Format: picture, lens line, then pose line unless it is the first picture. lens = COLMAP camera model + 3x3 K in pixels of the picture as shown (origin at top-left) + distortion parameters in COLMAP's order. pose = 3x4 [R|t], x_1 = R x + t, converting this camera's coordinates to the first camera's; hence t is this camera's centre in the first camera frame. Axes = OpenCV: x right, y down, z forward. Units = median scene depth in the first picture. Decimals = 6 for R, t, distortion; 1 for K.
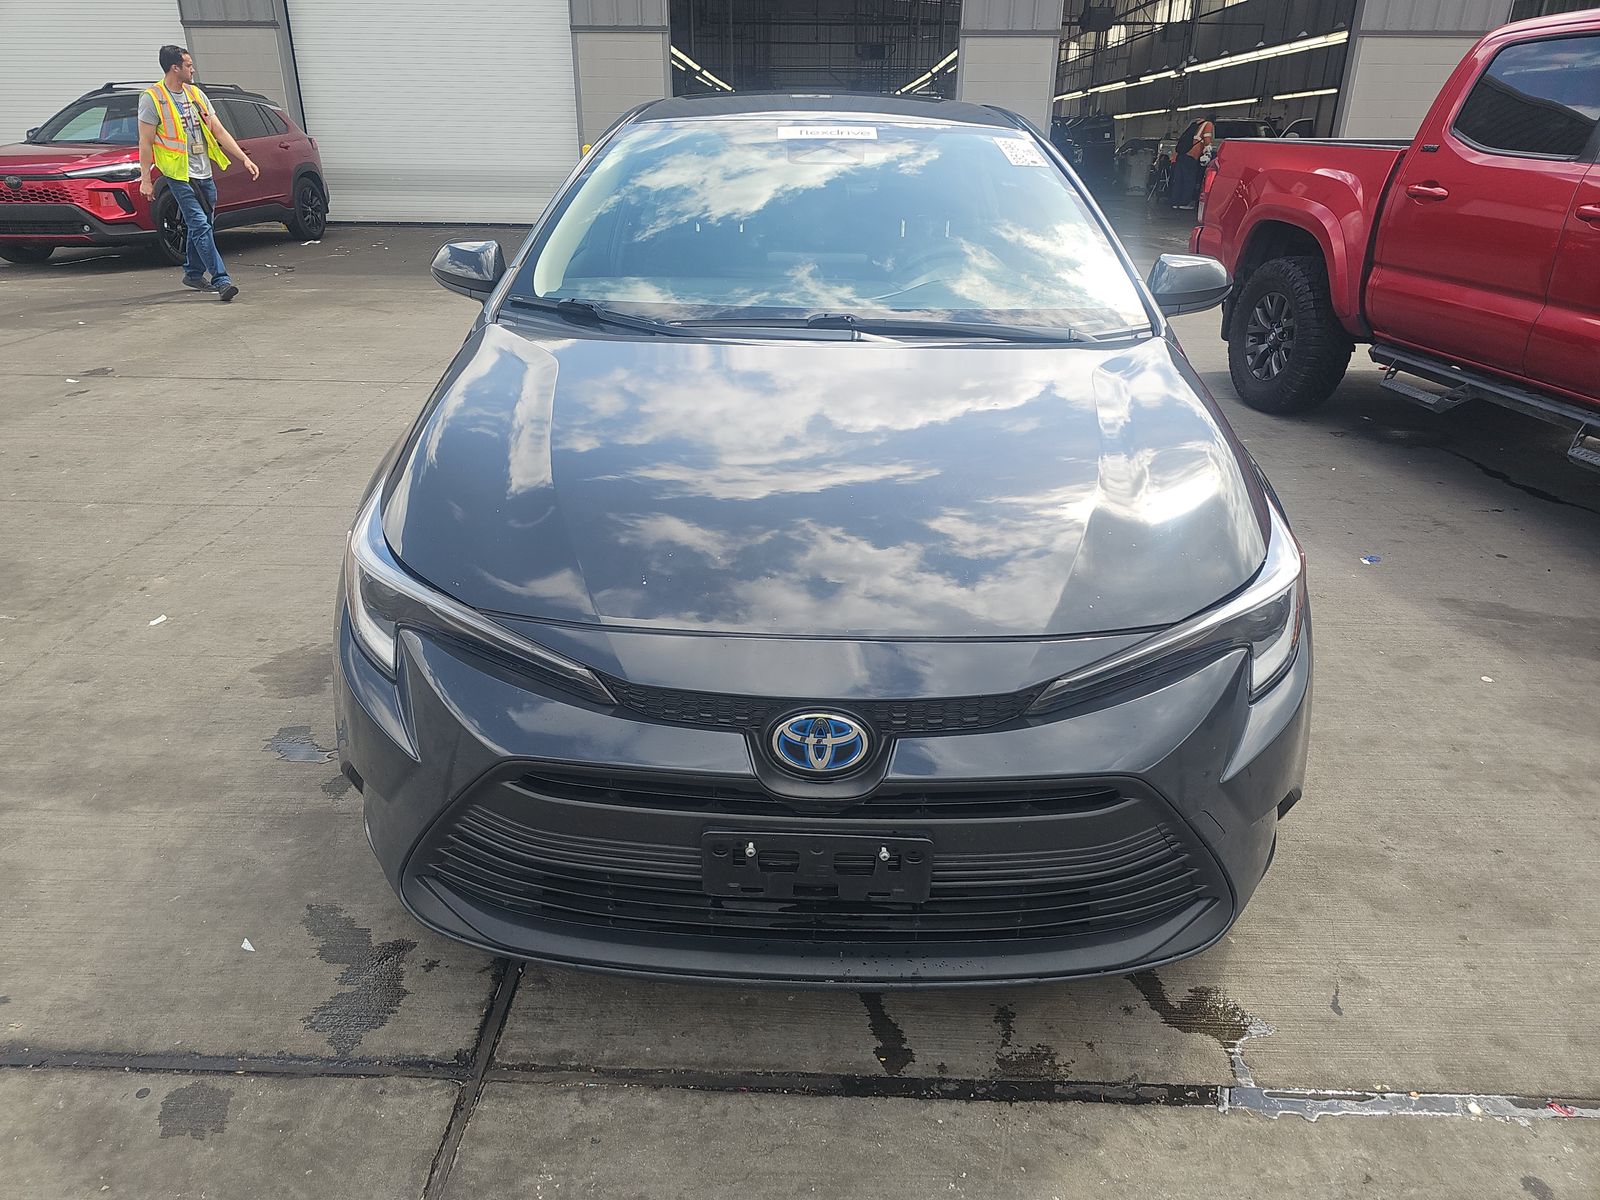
lens RADIAL K [[1033.1, 0, 805.3], [0, 1033.1, 602.6], [0, 0, 1]] dist [0.001865, -0.001424]
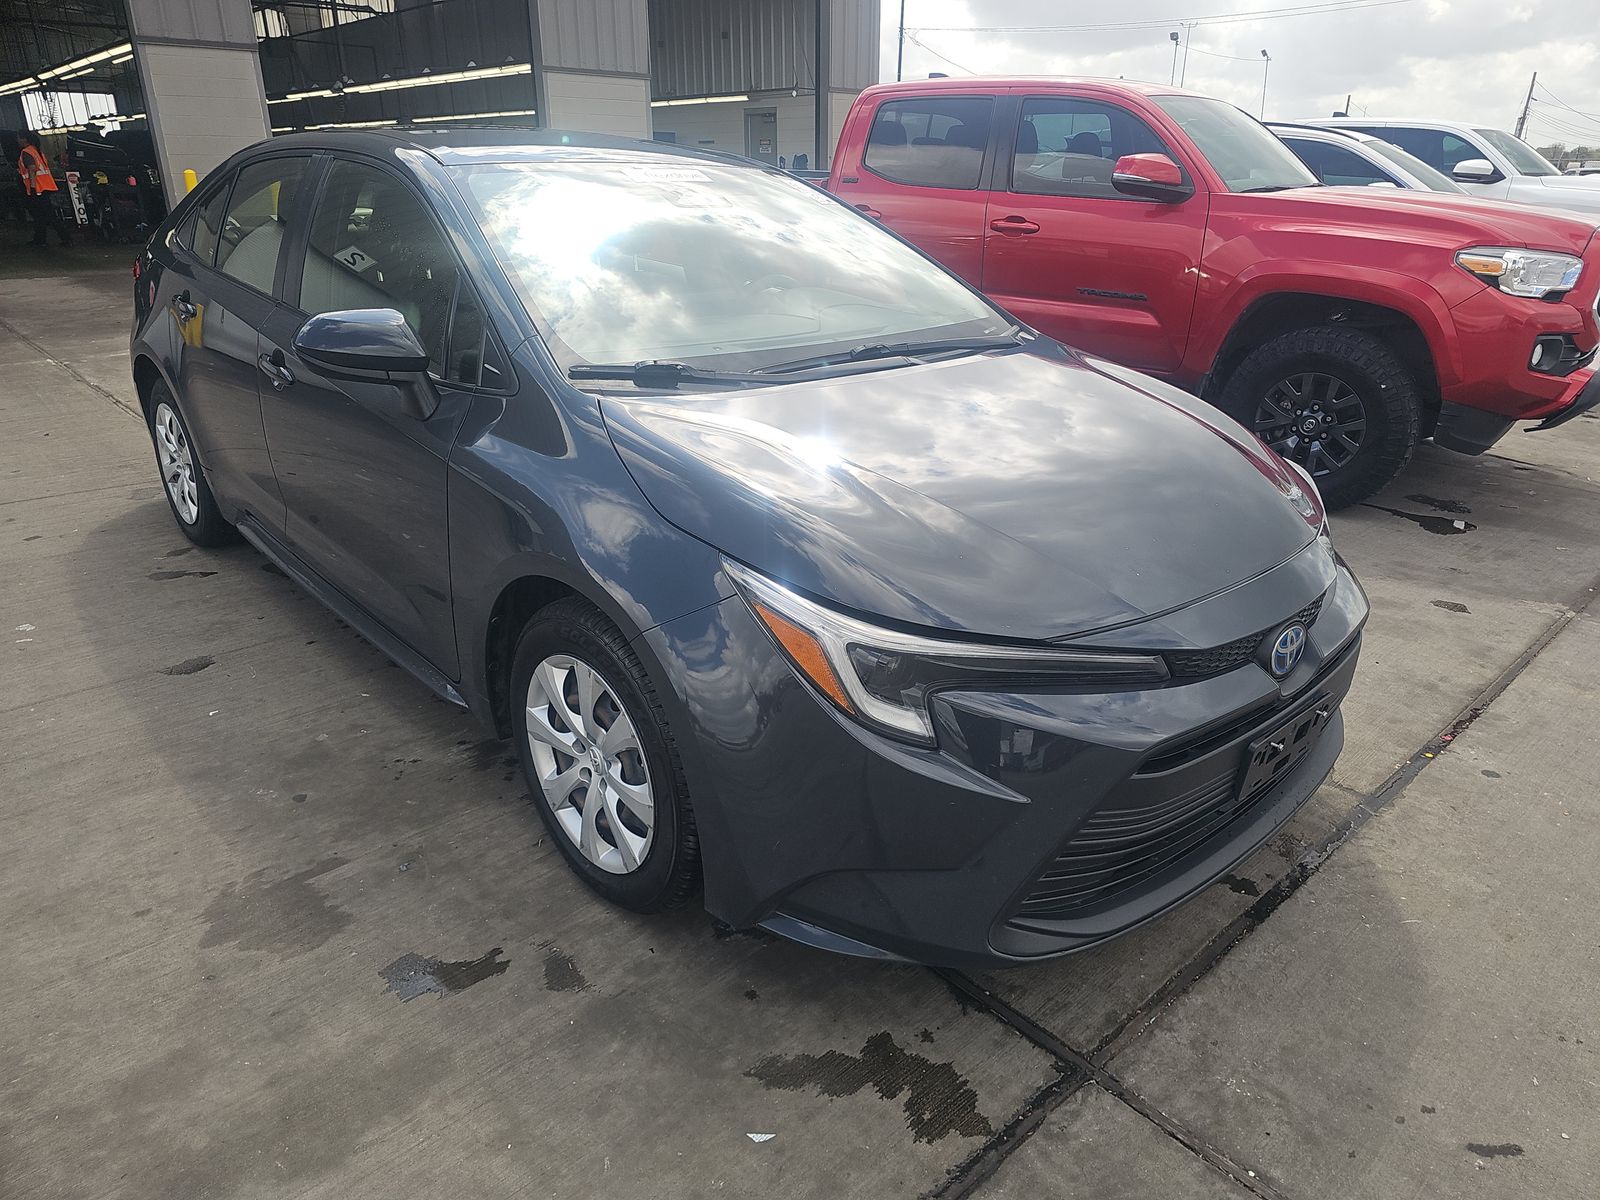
lens RADIAL K [[1033.1, 0, 805.3], [0, 1033.1, 602.6], [0, 0, 1]] dist [0.001865, -0.001424]
pose [[0.728771, -0.272667, 0.628128, -1.043756], [0.281865, 0.955436, 0.087722, -0.175898], [-0.624055, 0.113118, 0.773149, 0.295383]]
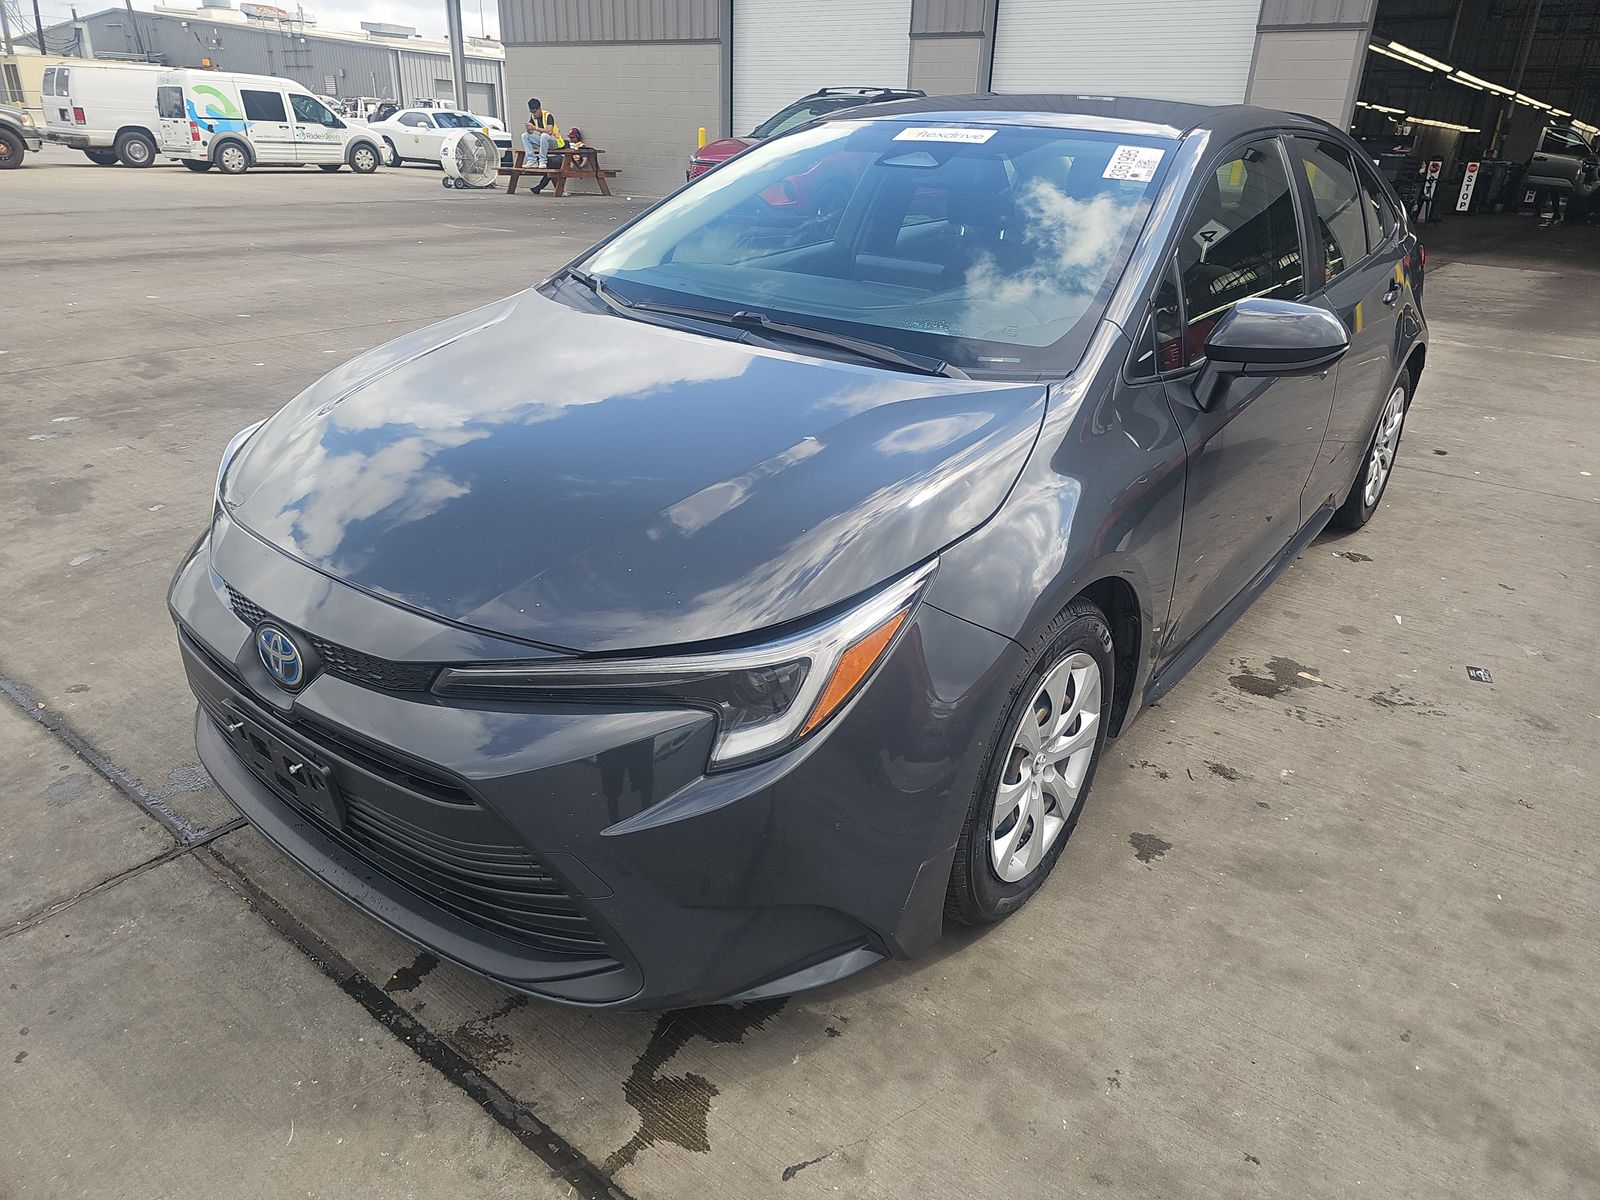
lens RADIAL K [[1055.6, 0, 853.2], [0, 1055.6, 594.7], [0, 0, 1]] dist [-0.000250, -0.001009]
pose [[0.813026, 0.248531, -0.526517, 0.954984], [-0.257330, 0.964584, 0.057952, -0.136523], [0.522273, 0.088372, 0.848187, 0.271199]]
